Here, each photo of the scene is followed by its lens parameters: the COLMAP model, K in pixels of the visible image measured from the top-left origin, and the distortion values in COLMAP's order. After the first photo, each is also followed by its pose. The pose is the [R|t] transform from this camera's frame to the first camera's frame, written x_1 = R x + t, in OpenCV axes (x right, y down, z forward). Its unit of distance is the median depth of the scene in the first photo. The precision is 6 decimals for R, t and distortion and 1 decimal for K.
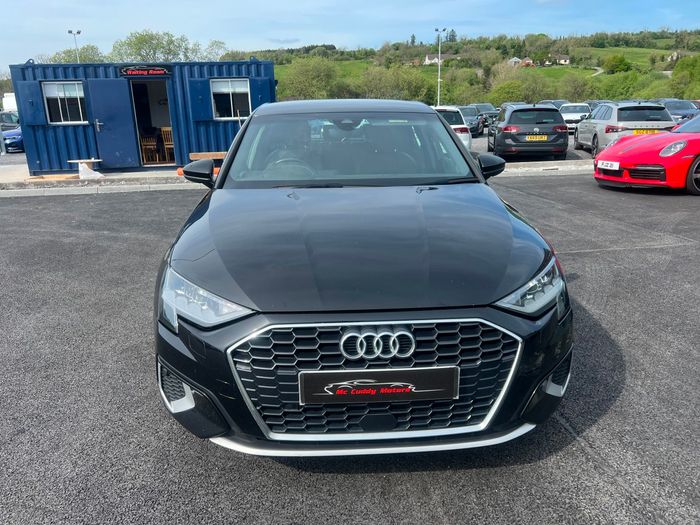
lens RADIAL K [[543.3, 0, 350.8], [0, 543.3, 263.2], [0, 0, 1]] dist [0.030431, -0.035469]
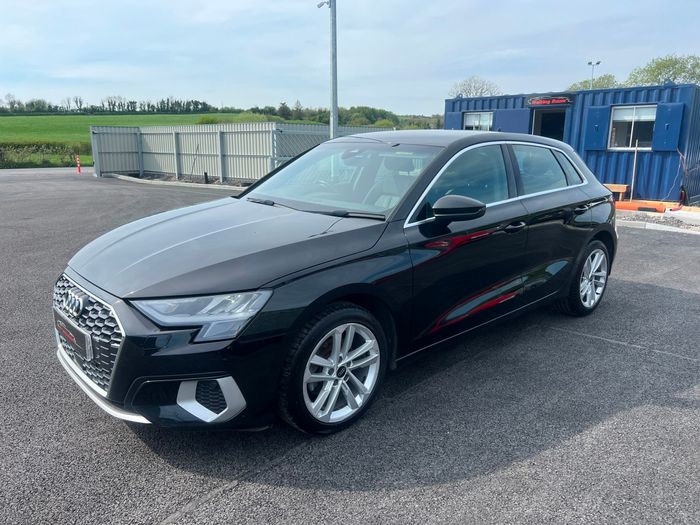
lens RADIAL K [[543.3, 0, 350.2], [0, 543.3, 262.9], [0, 0, 1]] dist [0.030431, -0.035469]
pose [[0.609853, 0.199603, -0.766966, 0.240330], [-0.235169, 0.969753, 0.065384, -0.032512], [0.756819, 0.140492, 0.638347, 0.097380]]
